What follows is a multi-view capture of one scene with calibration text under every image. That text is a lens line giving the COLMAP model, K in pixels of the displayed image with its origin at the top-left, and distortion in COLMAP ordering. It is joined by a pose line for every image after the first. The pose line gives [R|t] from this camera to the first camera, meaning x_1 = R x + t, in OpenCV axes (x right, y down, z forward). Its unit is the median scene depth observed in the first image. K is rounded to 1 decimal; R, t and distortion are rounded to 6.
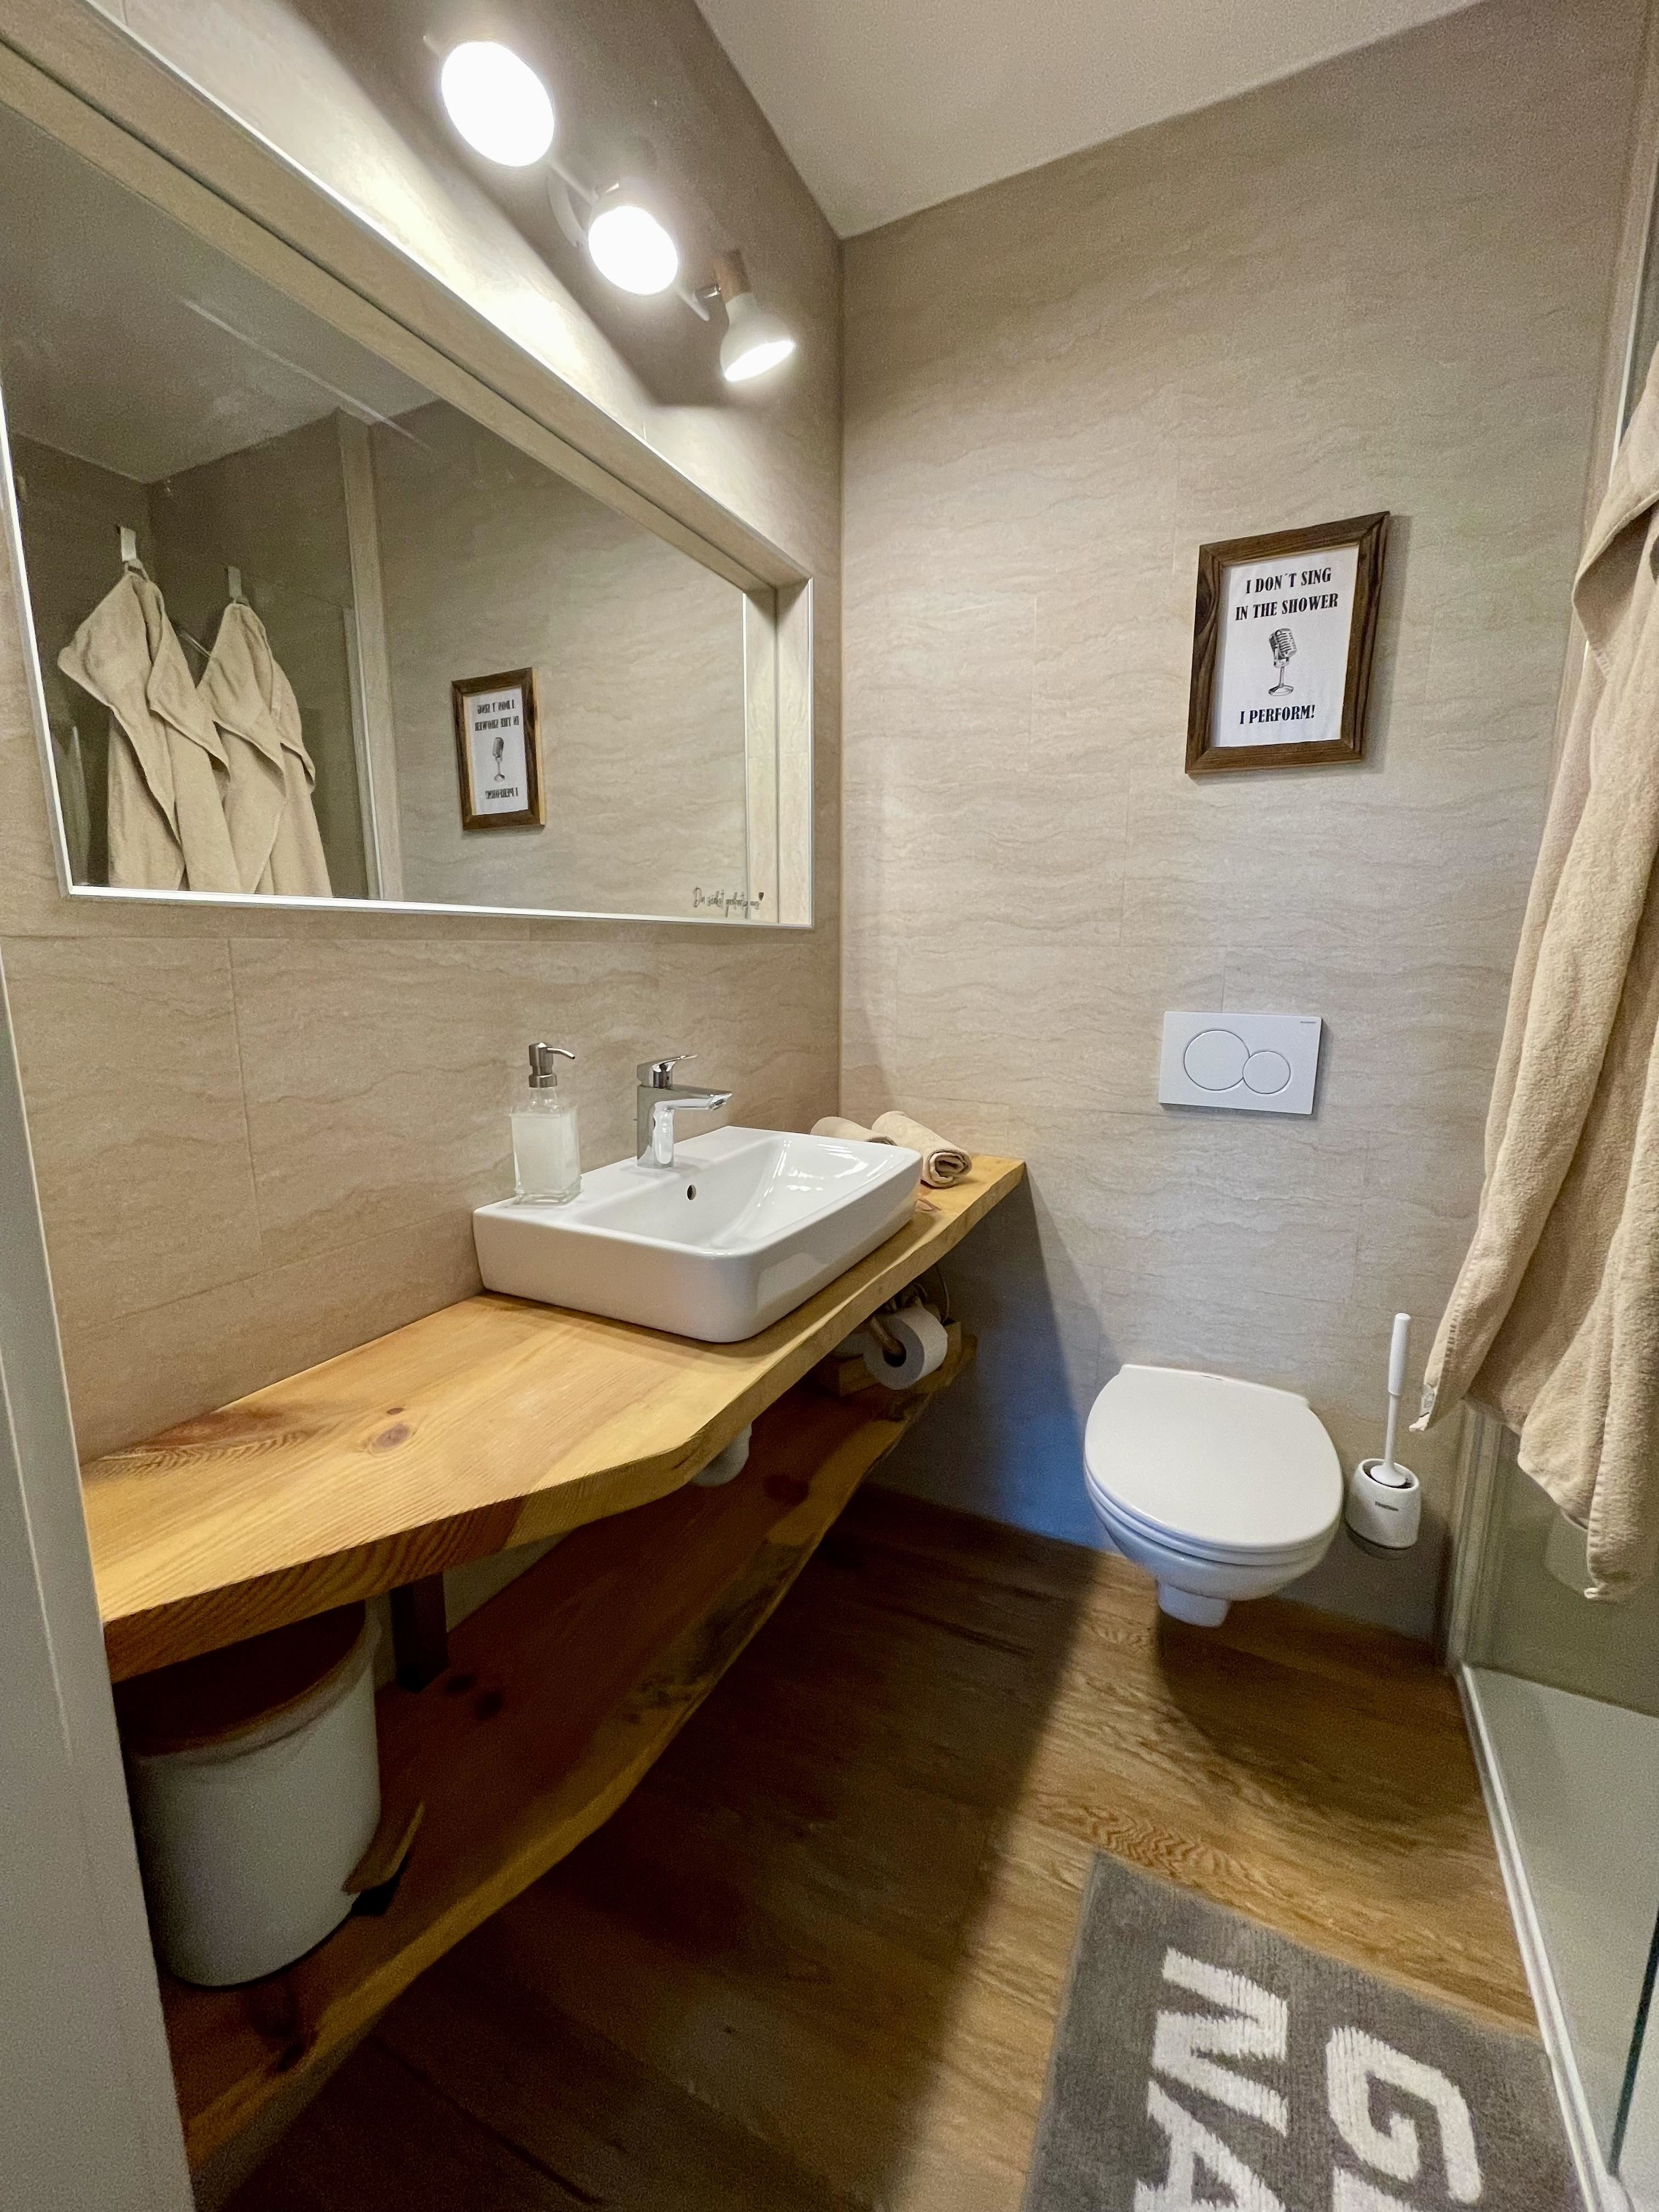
lens RADIAL K [[890.1, 0, 841.3], [0, 890.1, 1109.2], [0, 0, 1]] dist [-0.004248, -0.000164]
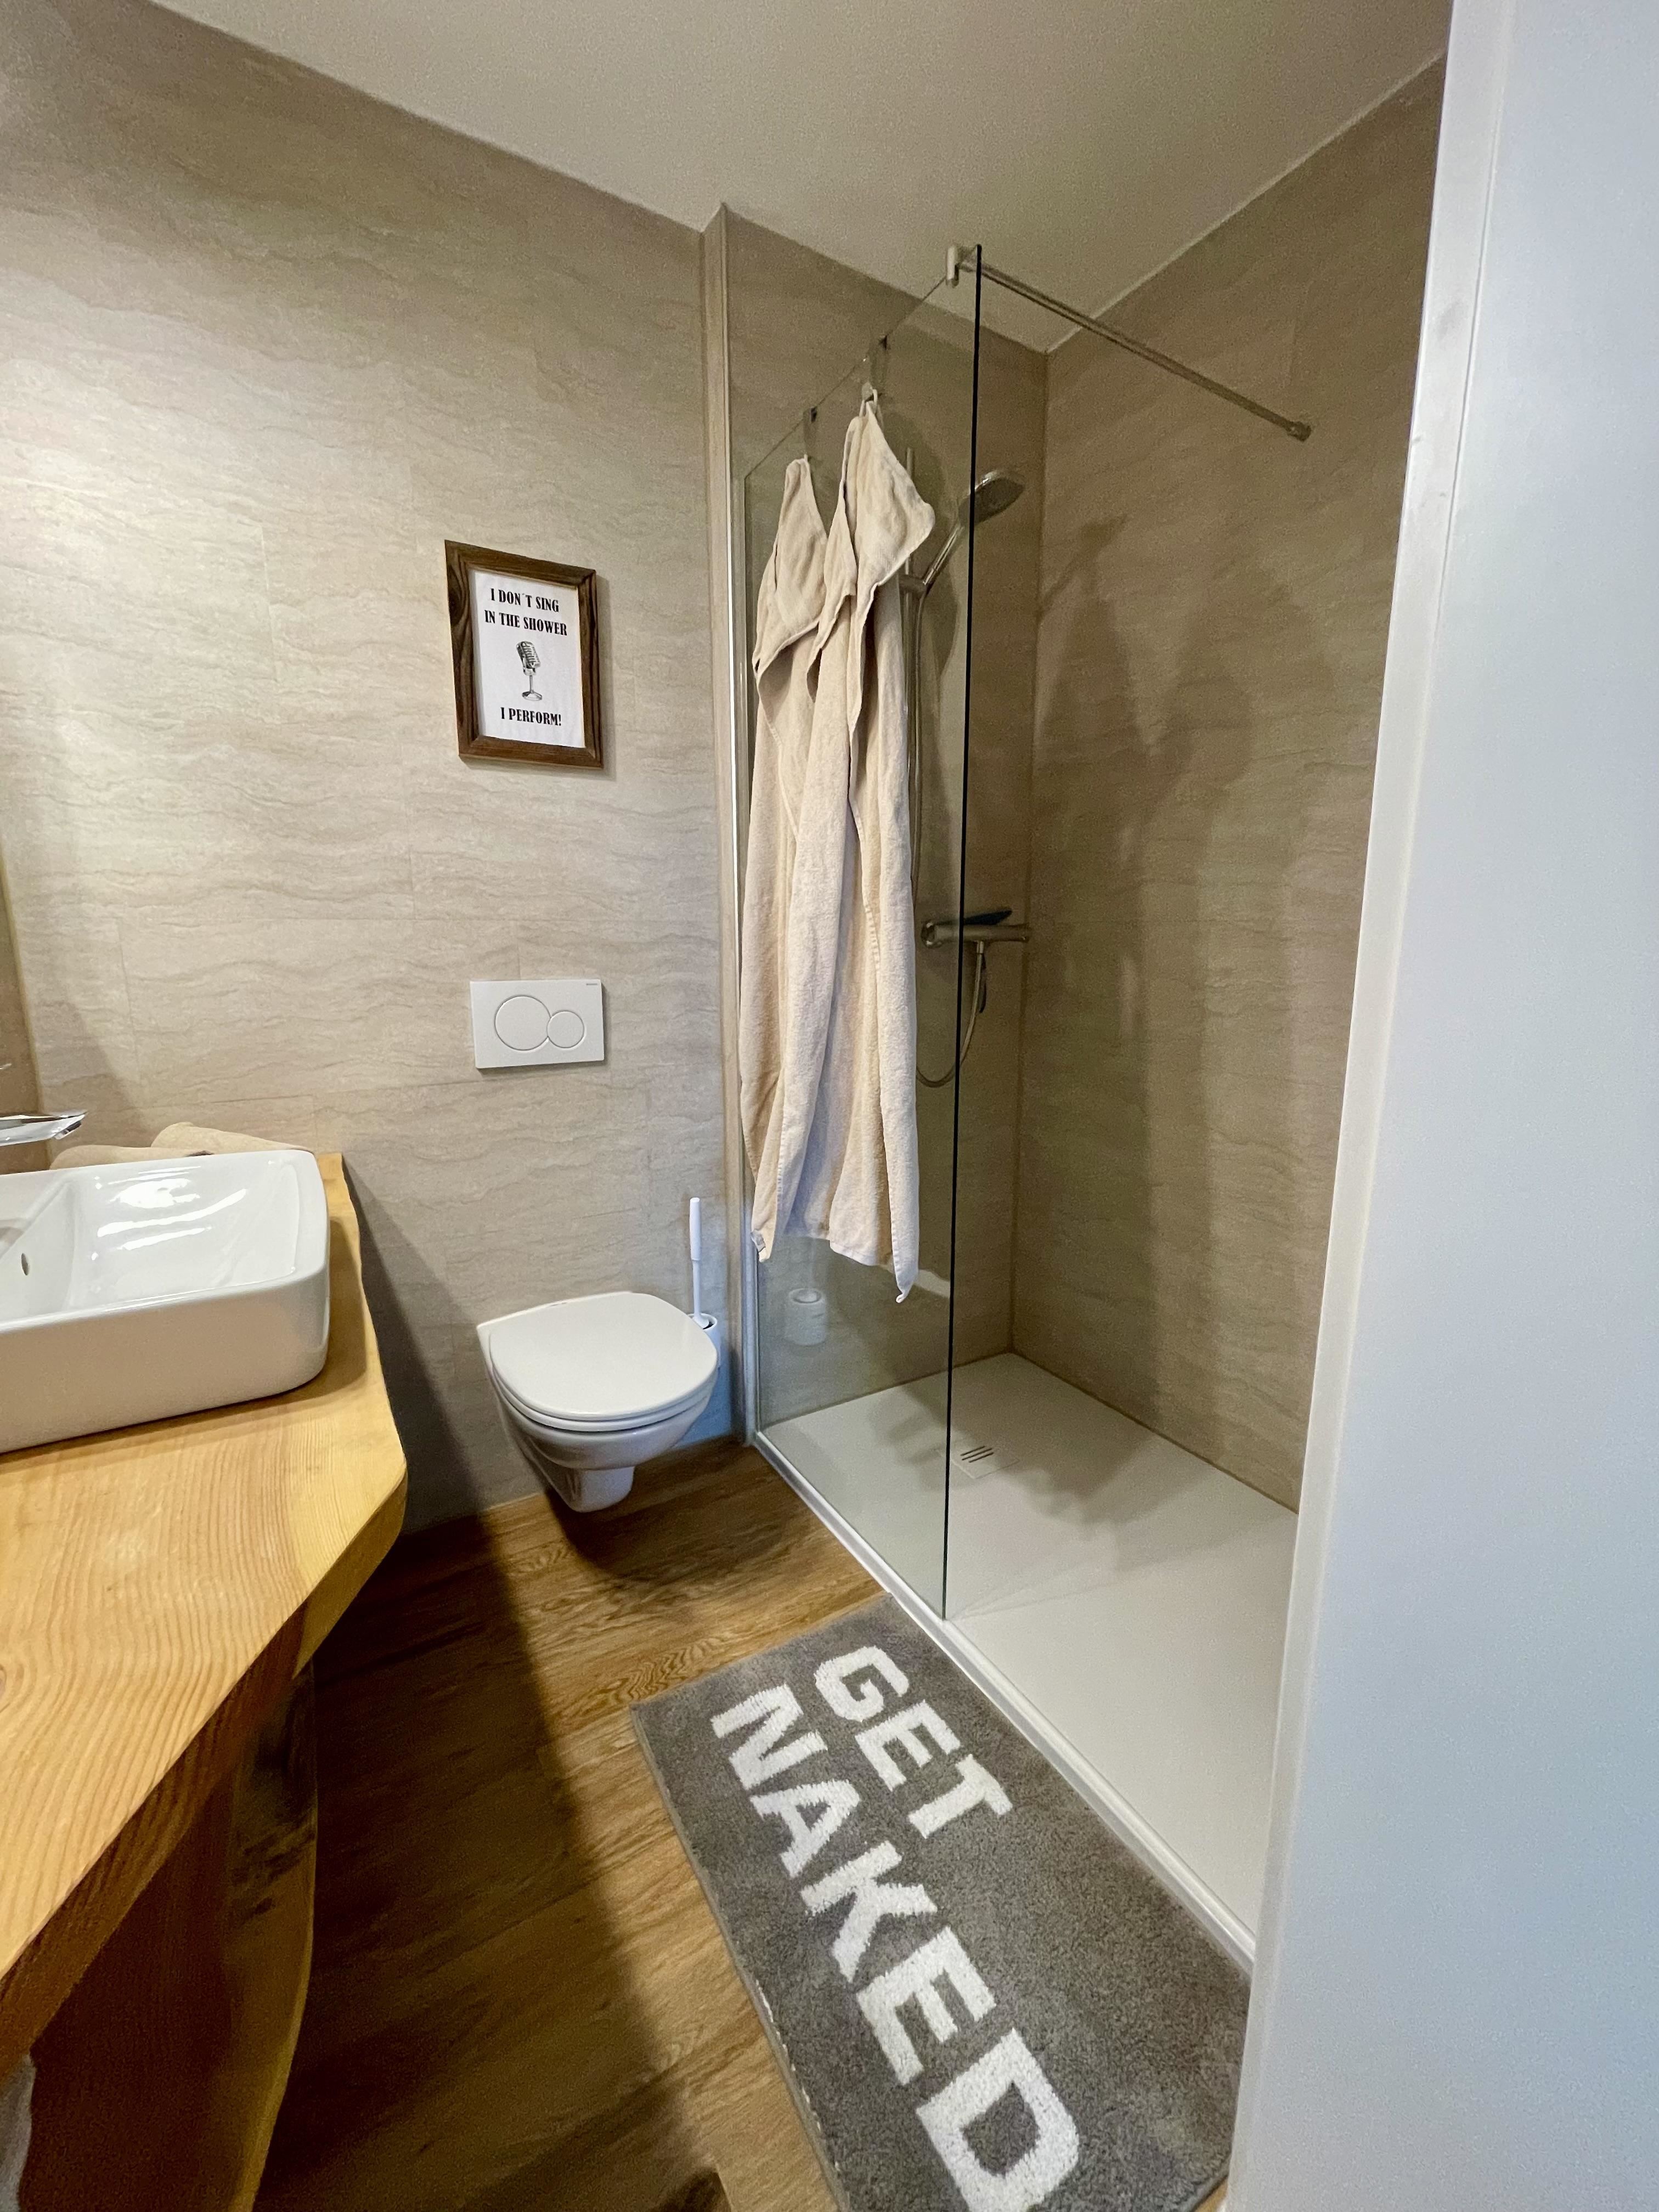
lens RADIAL K [[890.1, 0, 841.3], [0, 890.1, 1109.2], [0, 0, 1]] dist [-0.004248, -0.000164]
pose [[0.541010, -0.164888, 0.824694, -0.327017], [0.150666, 0.983731, 0.097846, 0.001920], [-0.827410, 0.071318, 0.557052, 0.066705]]
